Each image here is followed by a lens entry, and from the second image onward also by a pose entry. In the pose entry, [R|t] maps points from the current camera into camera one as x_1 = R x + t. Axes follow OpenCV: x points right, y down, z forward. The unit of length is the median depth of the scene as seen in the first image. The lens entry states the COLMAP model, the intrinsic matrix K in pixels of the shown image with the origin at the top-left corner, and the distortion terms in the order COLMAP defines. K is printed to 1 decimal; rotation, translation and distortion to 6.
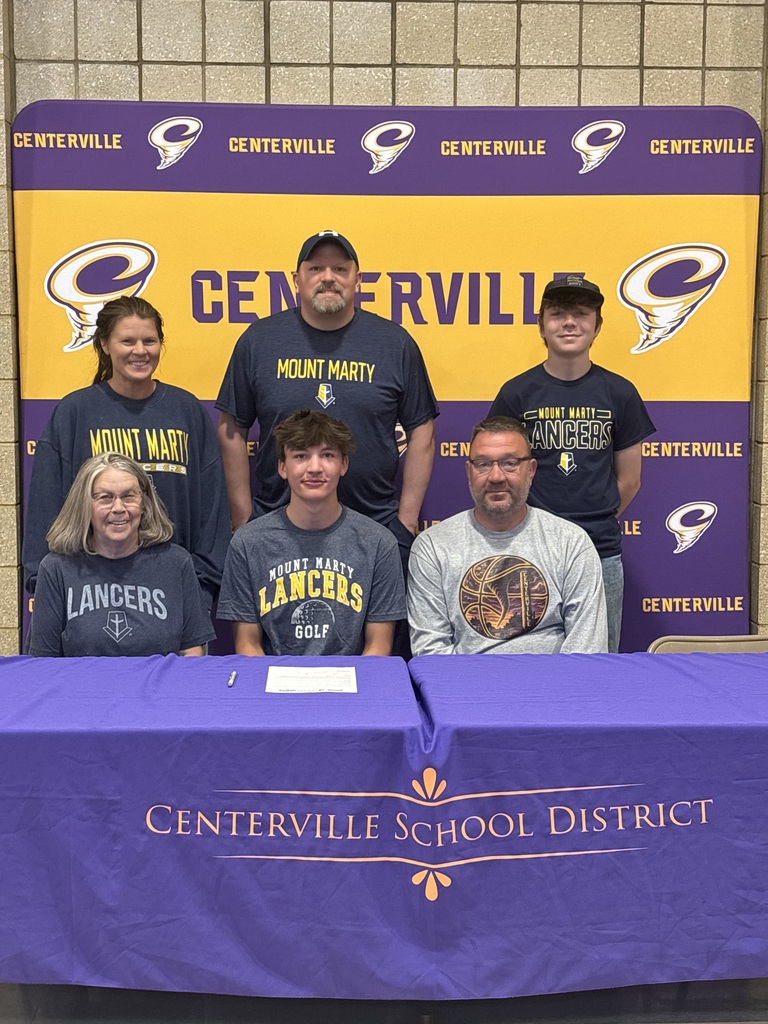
lens RADIAL K [[1591.8, 0, 385.5], [0, 1591.8, 481.1], [0, 0, 1]] dist [0.027385, 0.076842]
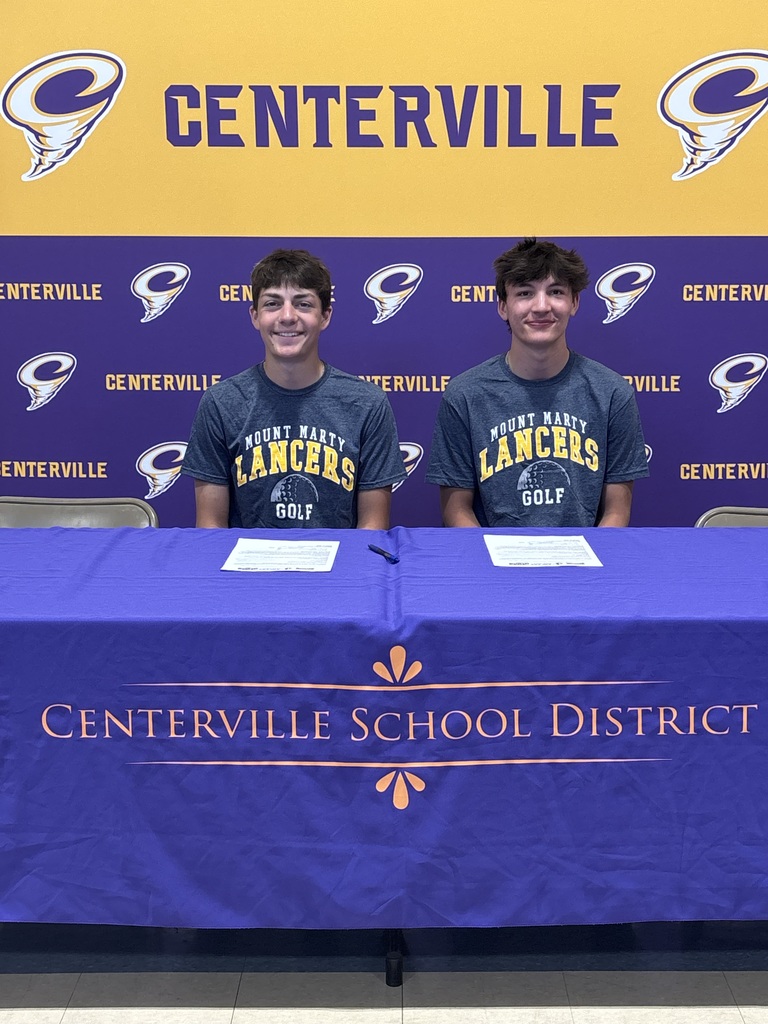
lens RADIAL K [[1503.0, 0, 384.0], [0, 1503.0, 512.0], [0, 0, 1]] dist [0.024028, -0.149882]
pose [[0.999000, 0.003920, -0.044531, 0.035171], [0.000126, 0.995895, 0.090513, 0.025482], [0.044703, -0.090428, 0.994899, 0.166326]]
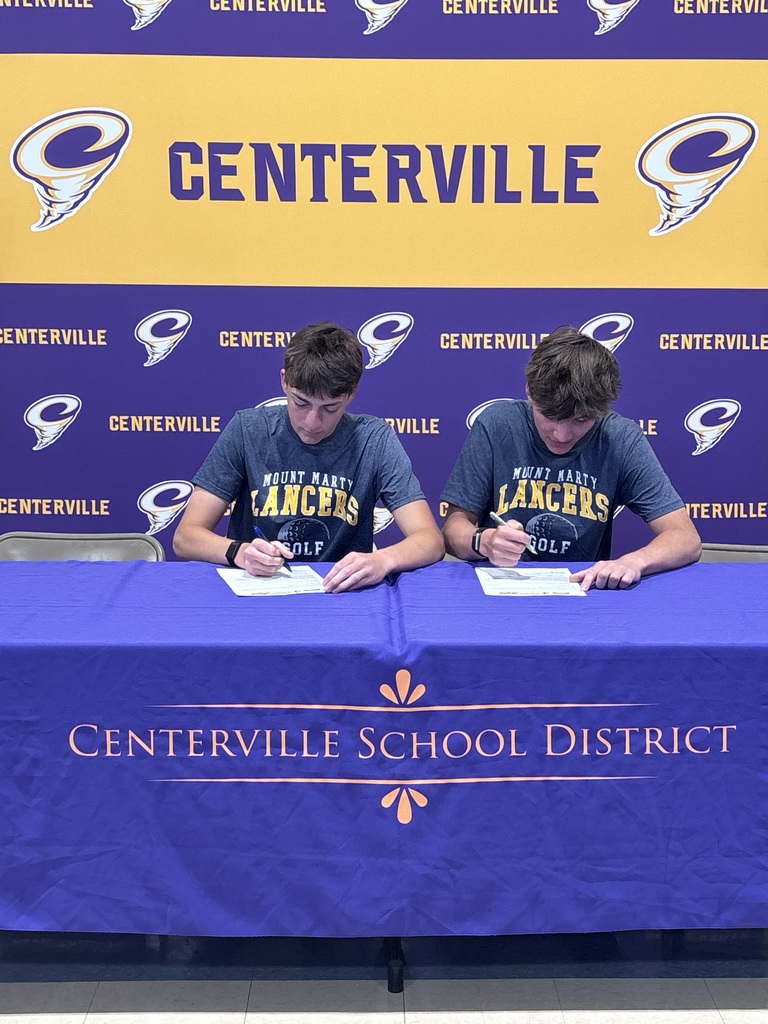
lens RADIAL K [[1492.4, 0, 384.0], [0, 1492.4, 512.0], [0, 0, 1]] dist [0.009735, -0.104518]
pose [[0.999666, 0.006631, -0.024984, 0.024400], [-0.005039, 0.997985, 0.063247, 0.025015], [0.025353, -0.063100, 0.997685, 0.133458]]
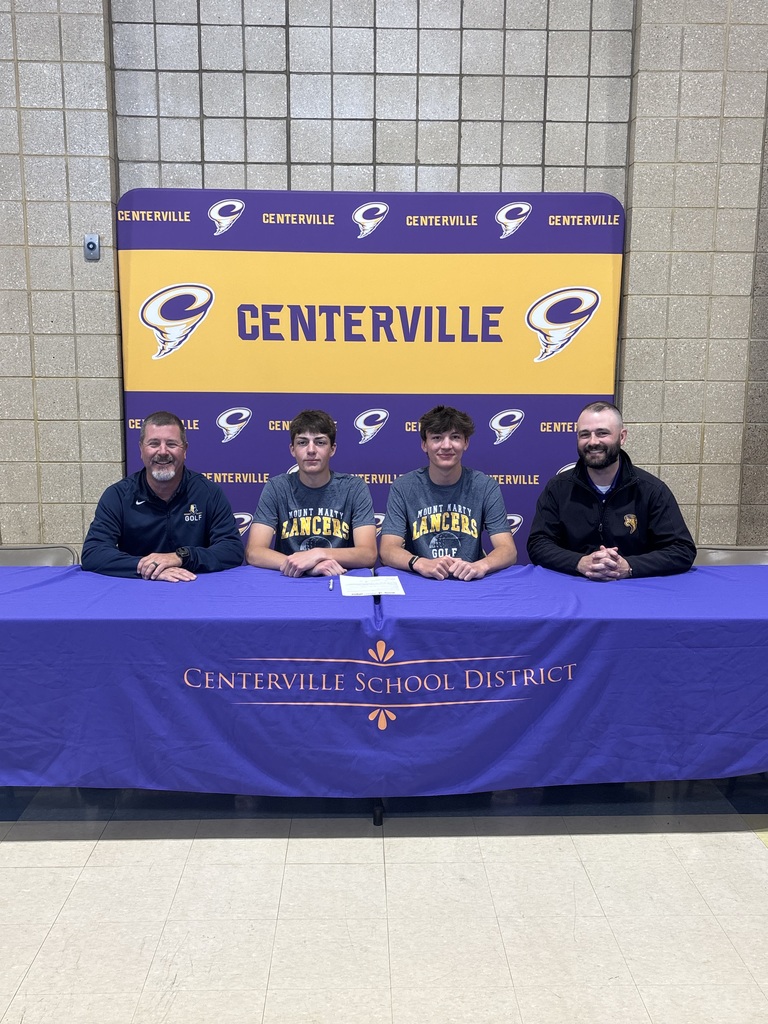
lens RADIAL K [[980.3, 0, 384.0], [0, 980.3, 512.0], [0, 0, 1]] dist [0.000472, -0.008710]
pose [[0.999915, 0.004564, -0.012242, 0.026389], [-0.003808, 0.998128, 0.061044, 0.004409], [0.012498, -0.060992, 0.998060, 0.079304]]
